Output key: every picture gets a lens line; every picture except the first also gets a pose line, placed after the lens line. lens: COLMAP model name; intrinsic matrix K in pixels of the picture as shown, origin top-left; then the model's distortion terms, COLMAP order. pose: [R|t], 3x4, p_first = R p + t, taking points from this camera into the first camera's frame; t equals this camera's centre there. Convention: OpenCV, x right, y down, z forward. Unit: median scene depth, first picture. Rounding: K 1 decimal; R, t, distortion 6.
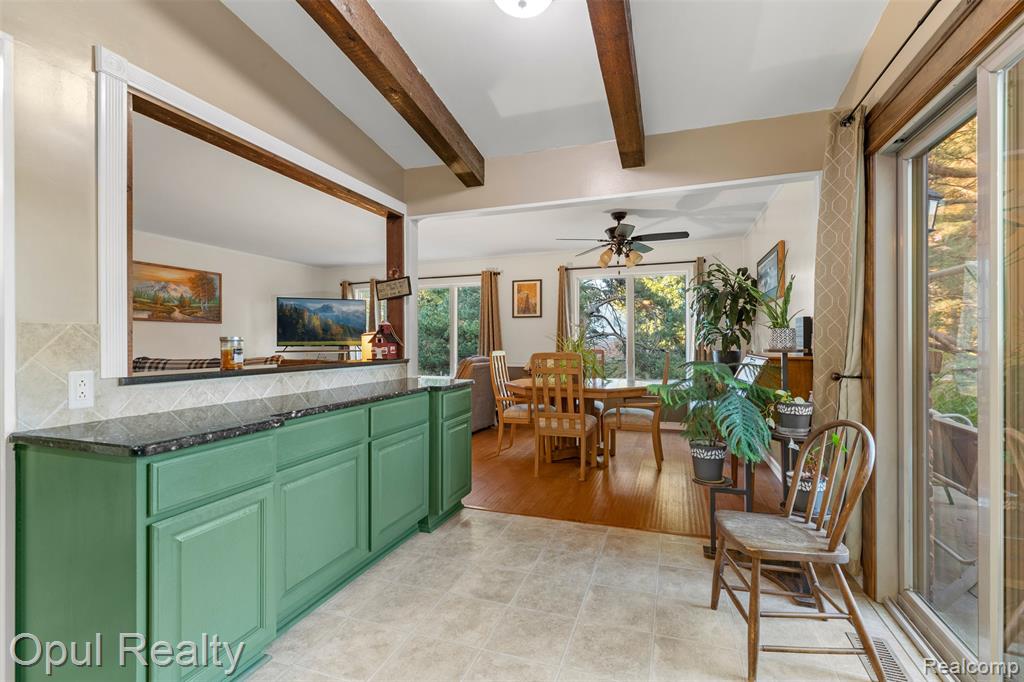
lens RADIAL K [[465.2, 0, 512.1], [0, 465.2, 342.5], [0, 0, 1]] dist [0.003130, 0.000562]
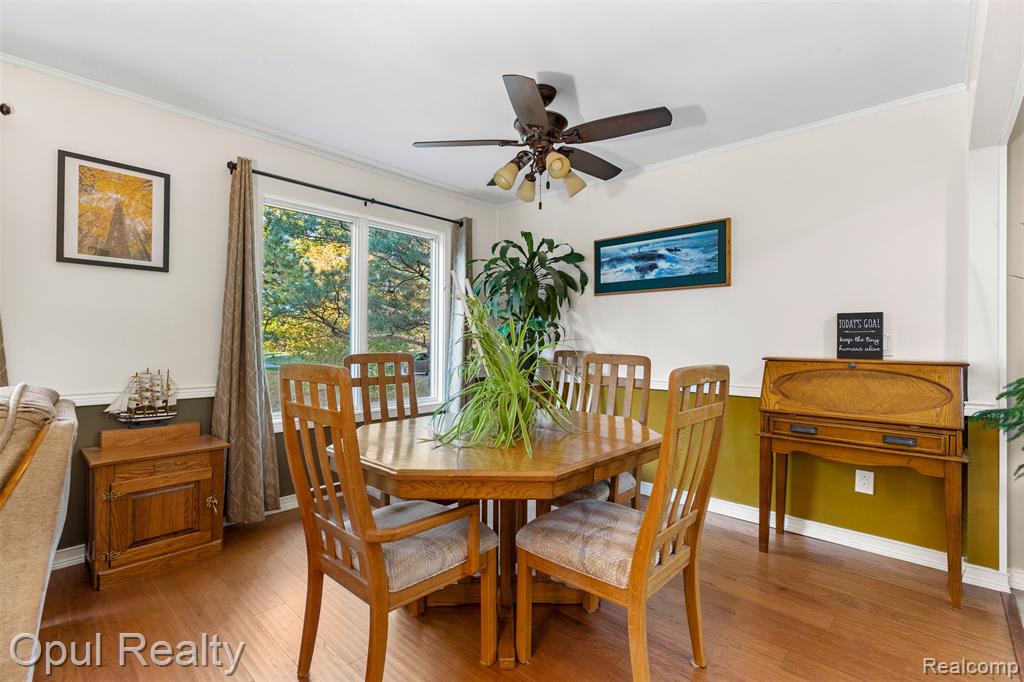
lens RADIAL K [[465.2, 0, 511.9], [0, 465.2, 339.1], [0, 0, 1]] dist [0.003130, 0.000562]
pose [[0.396407, 0.010397, 0.918016, -0.180587], [-0.004701, 0.999946, -0.009295, 0.004829], [-0.918063, -0.000631, 0.396434, 0.577353]]
